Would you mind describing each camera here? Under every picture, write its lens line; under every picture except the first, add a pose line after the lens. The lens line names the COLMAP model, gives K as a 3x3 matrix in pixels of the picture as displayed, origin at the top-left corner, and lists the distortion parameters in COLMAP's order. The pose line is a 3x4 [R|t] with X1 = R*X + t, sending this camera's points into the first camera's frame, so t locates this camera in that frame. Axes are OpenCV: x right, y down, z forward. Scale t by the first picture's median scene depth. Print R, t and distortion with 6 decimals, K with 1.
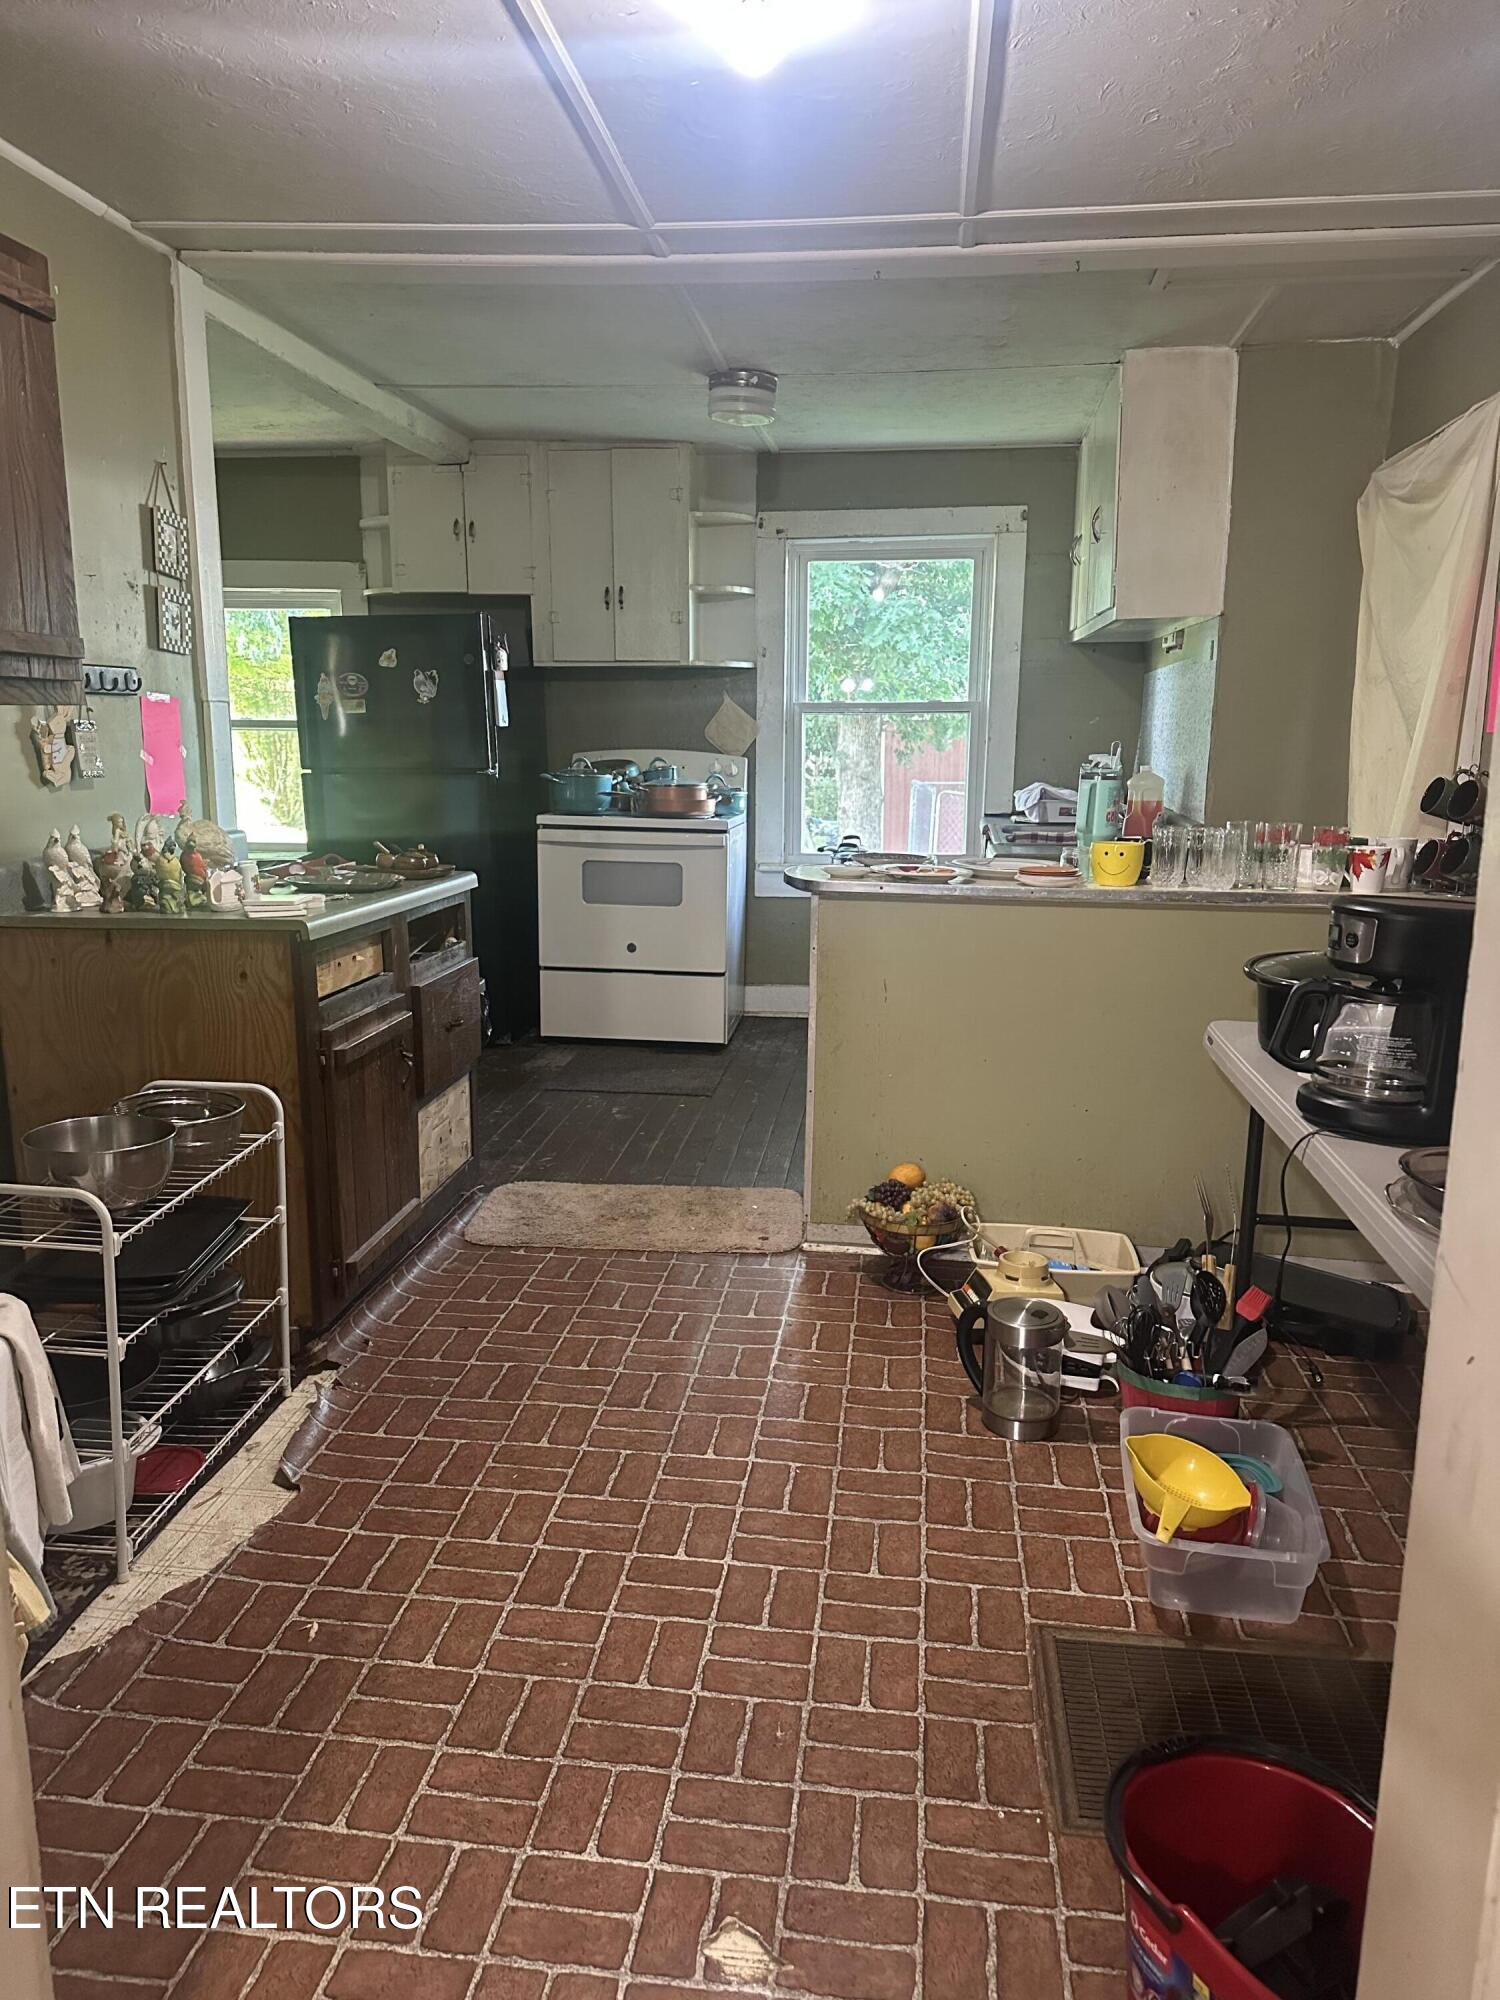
lens RADIAL K [[1411.5, 0, 745.3], [0, 1411.5, 1000.9], [0, 0, 1]] dist [-0.000115, -0.002520]
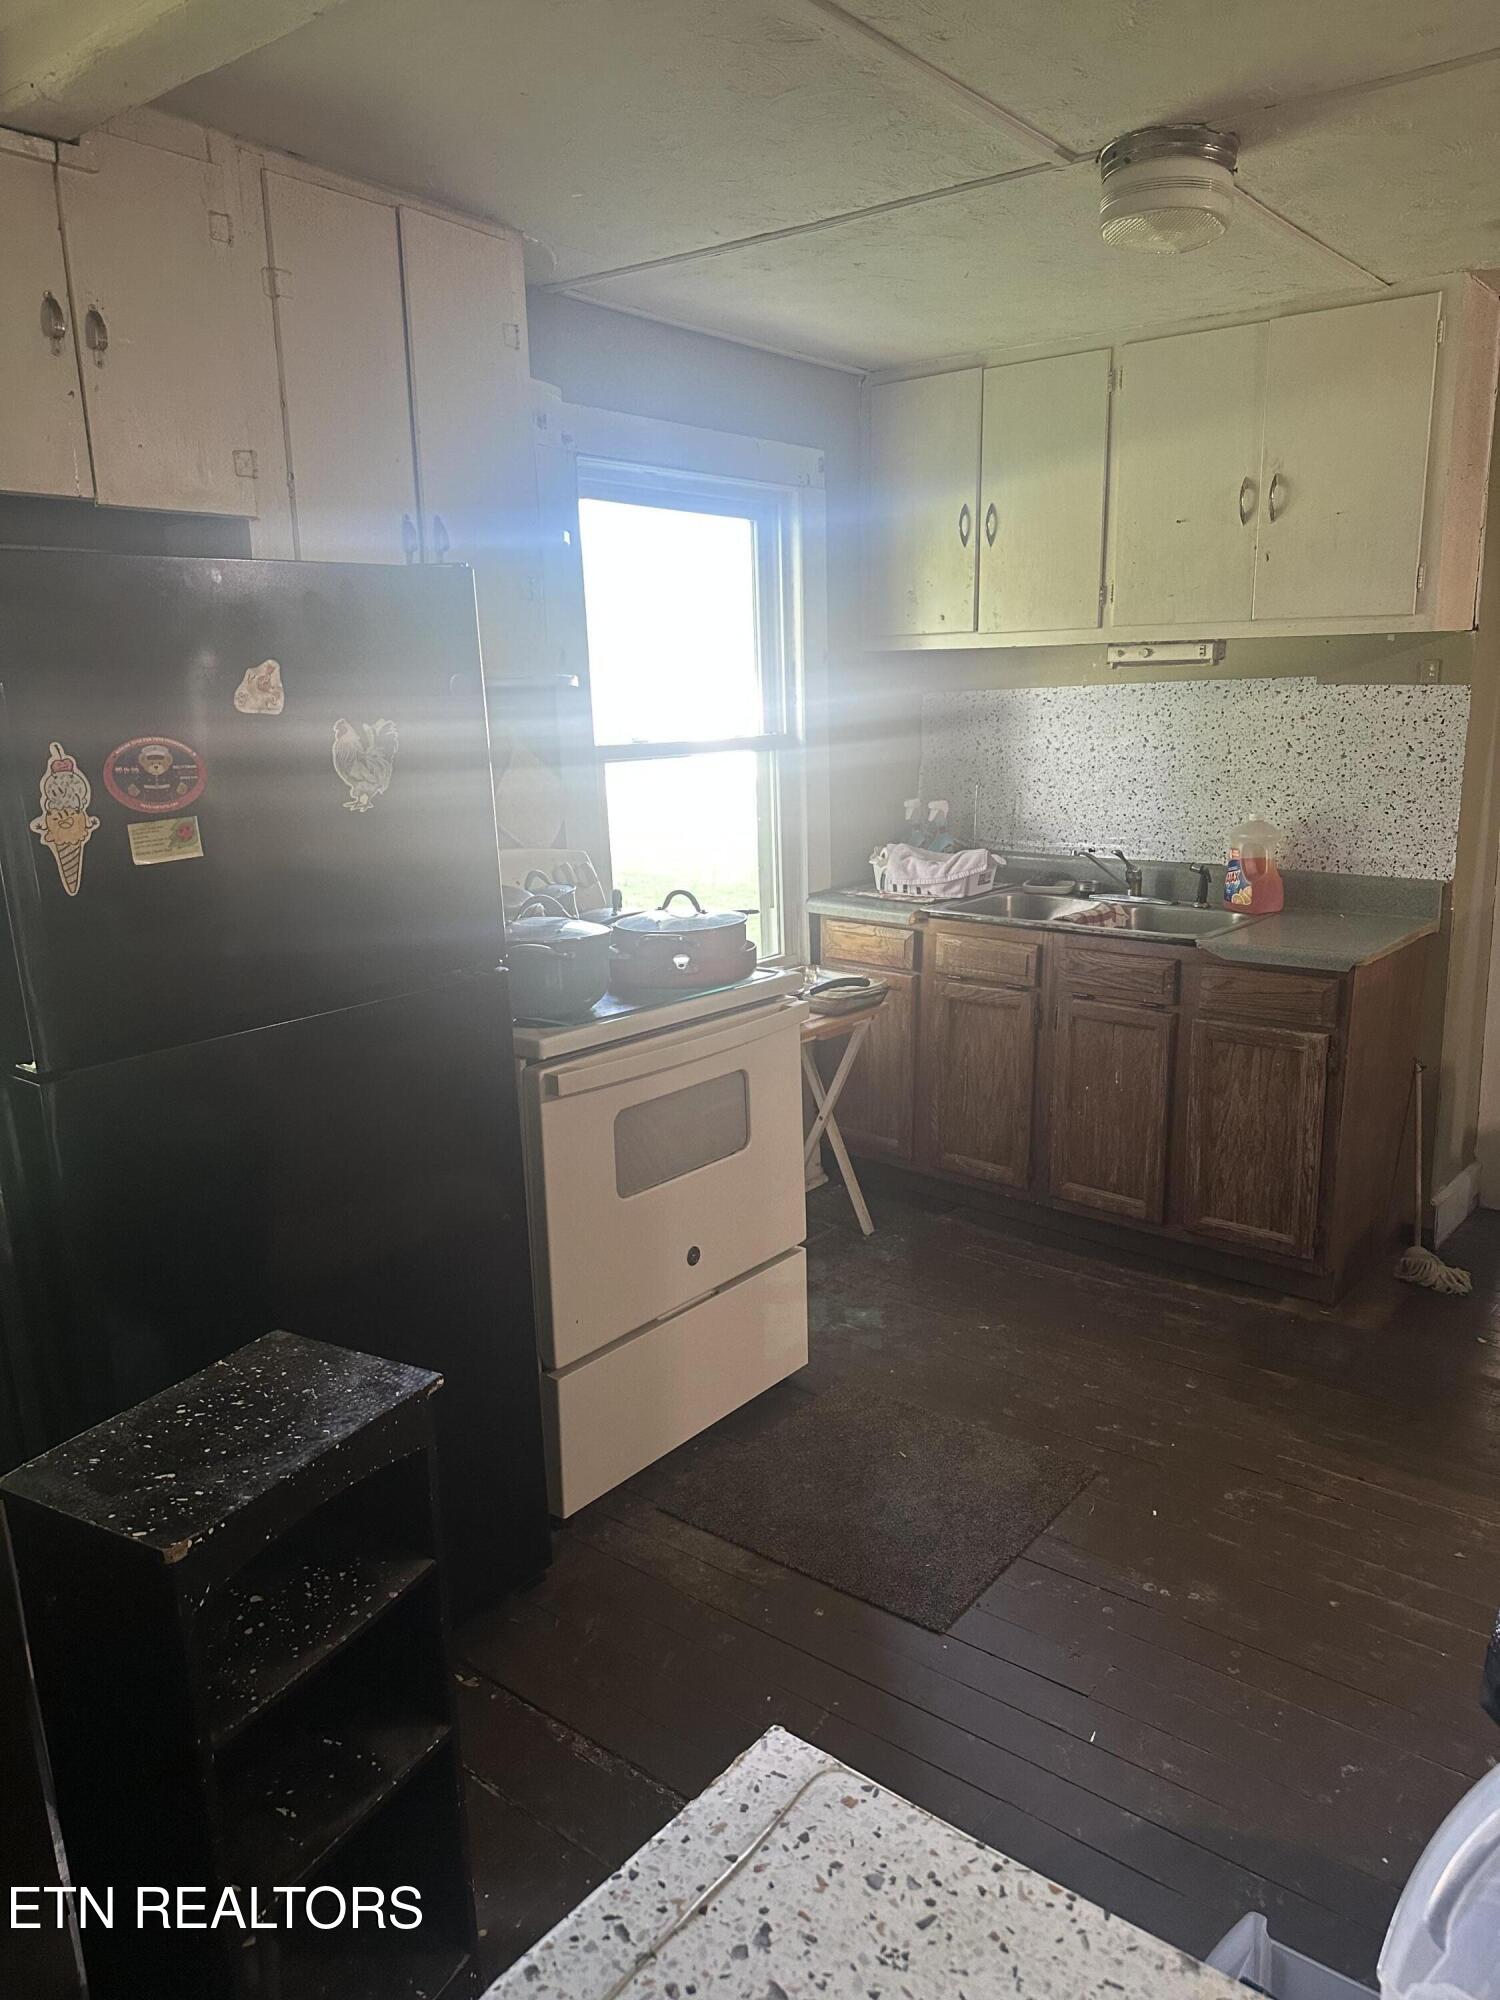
lens RADIAL K [[1411.5, 0, 753.0], [0, 1411.5, 1003.9], [0, 0, 1]] dist [-0.000115, -0.002520]
pose [[0.515279, -0.205342, 0.832059, -0.467090], [0.191529, 0.973908, 0.121738, -0.181475], [-0.835347, 0.096635, 0.541163, 0.703294]]
